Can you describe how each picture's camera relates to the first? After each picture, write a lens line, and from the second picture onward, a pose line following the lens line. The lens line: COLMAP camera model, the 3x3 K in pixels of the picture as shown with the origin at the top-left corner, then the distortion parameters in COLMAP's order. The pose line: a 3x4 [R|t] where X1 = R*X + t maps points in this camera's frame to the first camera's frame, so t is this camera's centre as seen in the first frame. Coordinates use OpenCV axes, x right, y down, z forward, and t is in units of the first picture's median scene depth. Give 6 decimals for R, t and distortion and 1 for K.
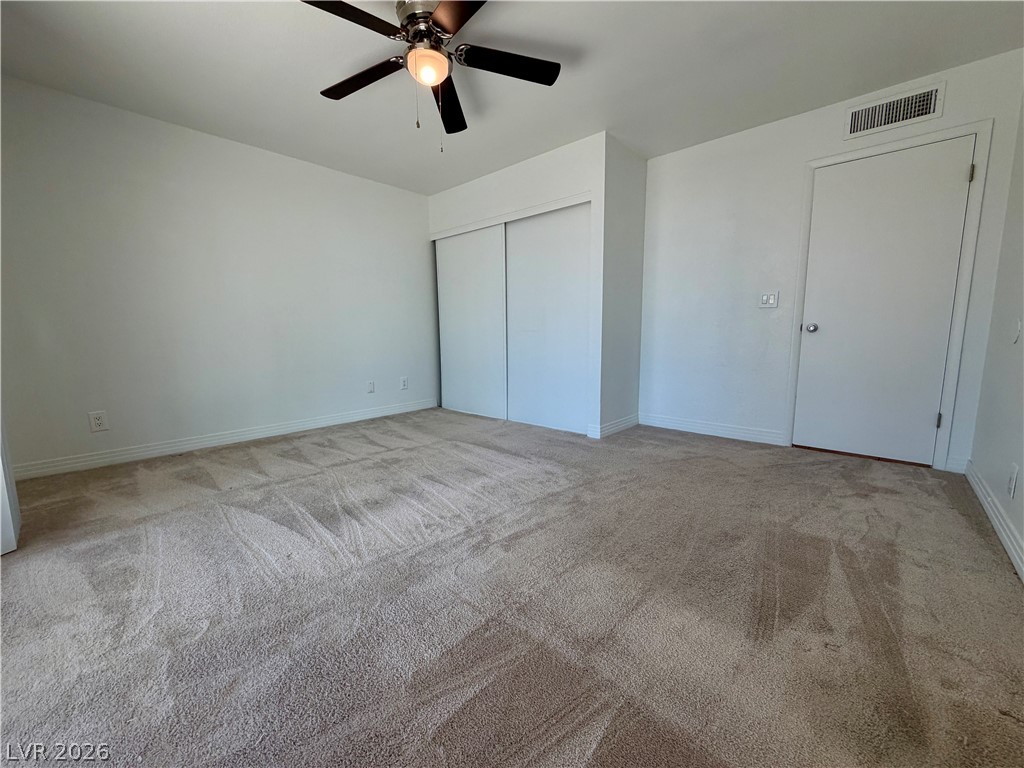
lens RADIAL K [[410.2, 0, 512.6], [0, 410.2, 382.8], [0, 0, 1]] dist [0.007866, 0.000068]
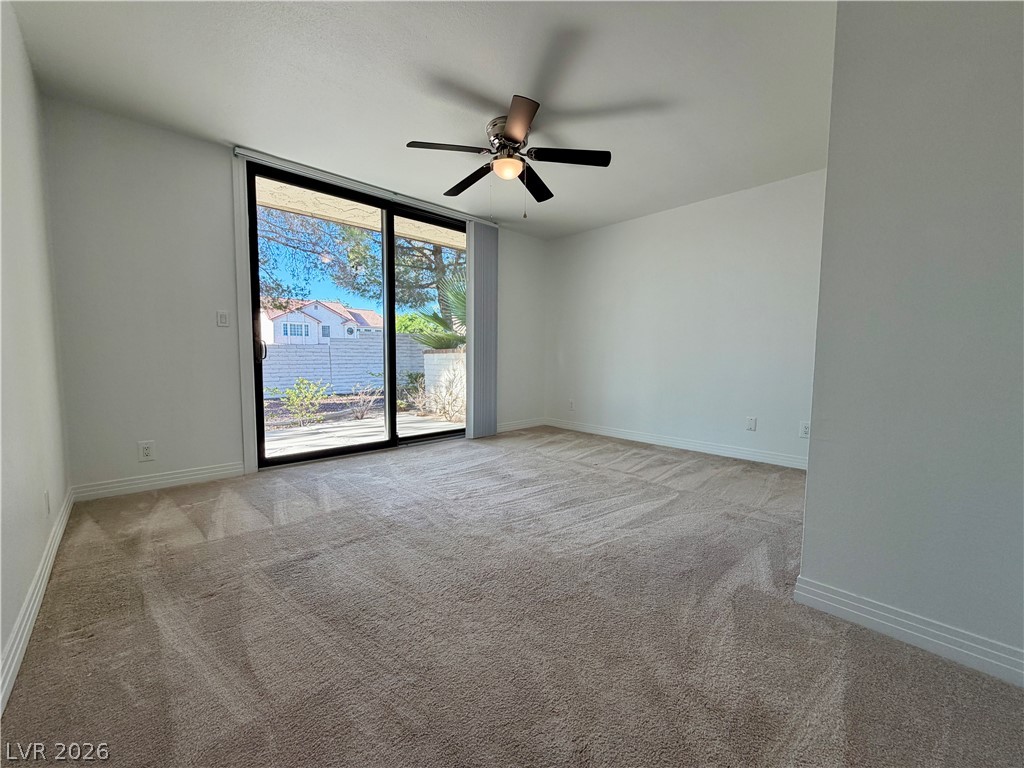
lens RADIAL K [[410.2, 0, 512.3], [0, 410.2, 386.7], [0, 0, 1]] dist [0.007866, 0.000068]
pose [[-0.089919, 0.079032, -0.992808, 0.803448], [-0.133021, 0.986962, 0.090614, -0.115858], [0.987026, 0.140212, -0.078234, 0.832510]]
